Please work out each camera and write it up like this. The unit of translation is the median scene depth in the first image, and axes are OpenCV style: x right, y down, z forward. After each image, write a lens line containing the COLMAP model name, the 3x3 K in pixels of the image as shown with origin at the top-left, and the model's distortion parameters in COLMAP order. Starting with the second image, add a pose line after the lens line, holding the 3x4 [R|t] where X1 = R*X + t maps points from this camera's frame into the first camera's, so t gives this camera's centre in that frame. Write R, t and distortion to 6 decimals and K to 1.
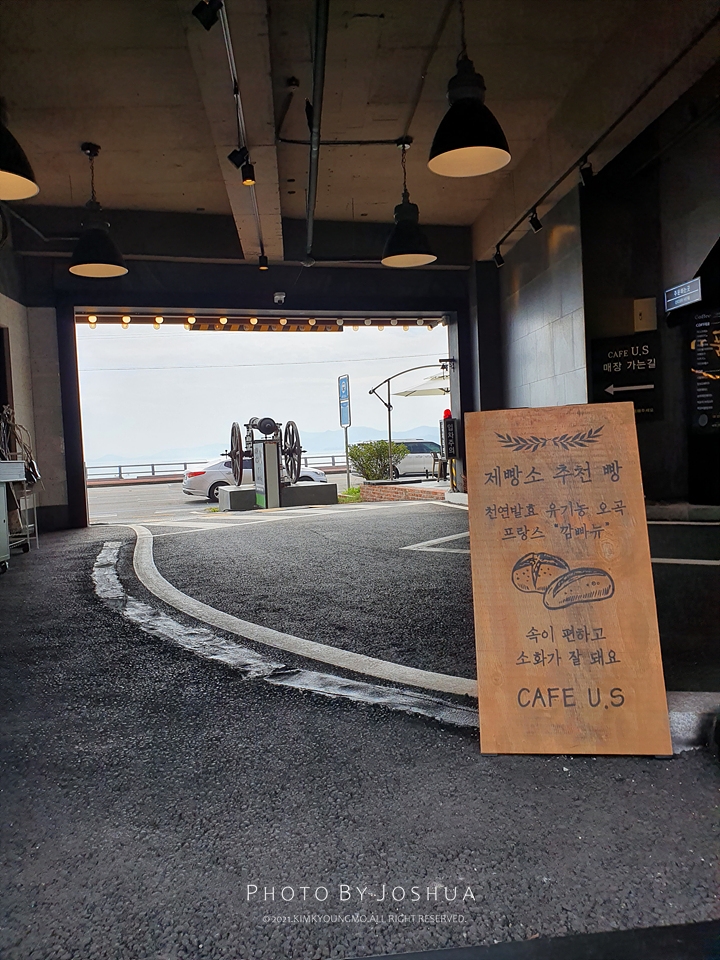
lens RADIAL K [[728.2, 0, 360.0], [0, 728.2, 480.0], [0, 0, 1]] dist [-0.002674, -0.001475]
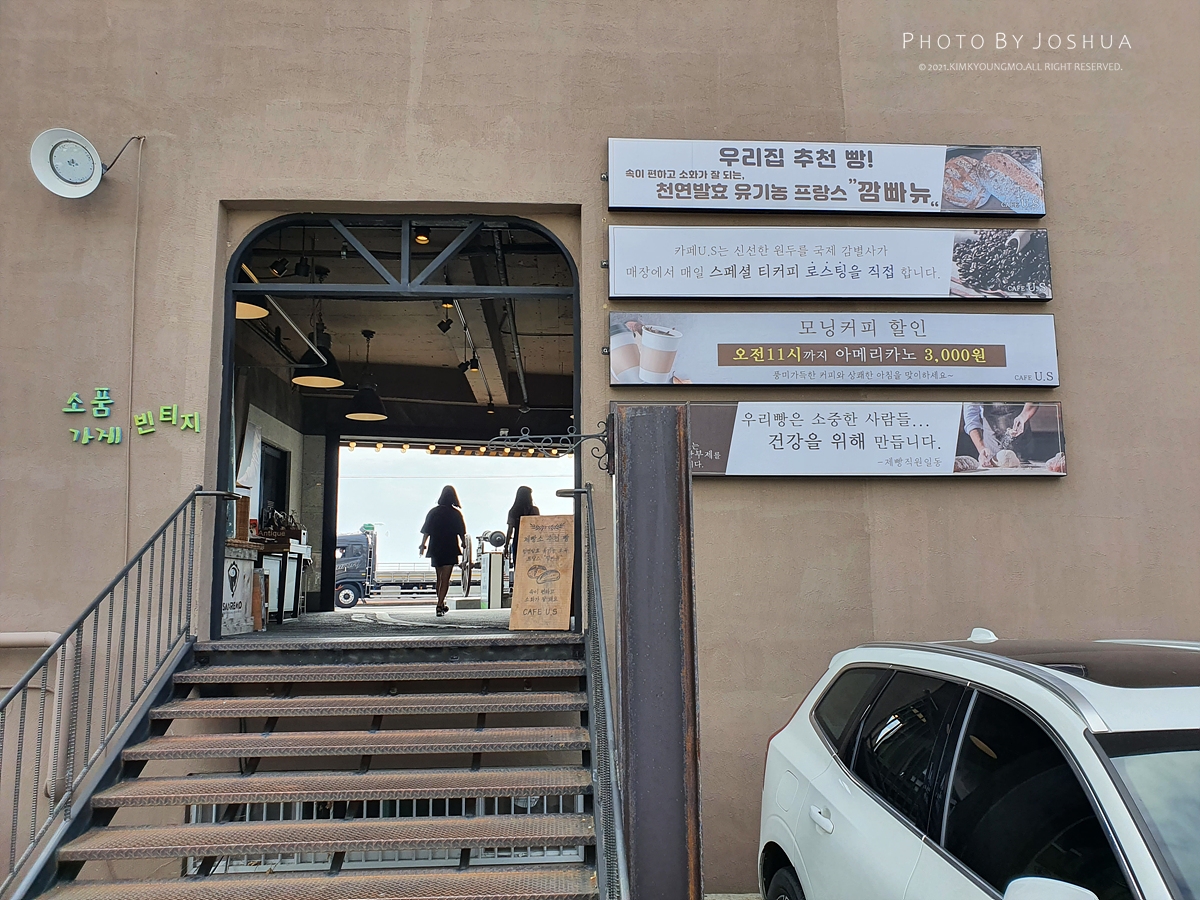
lens RADIAL K [[911.9, 0, 600.0], [0, 911.9, 450.0], [0, 0, 1]] dist [0.271307, -0.000255]
pose [[0.998066, 0.040776, -0.046925, 0.131198], [-0.048800, 0.981517, -0.185048, 0.063944], [0.038512, 0.186980, 0.981609, -0.541429]]
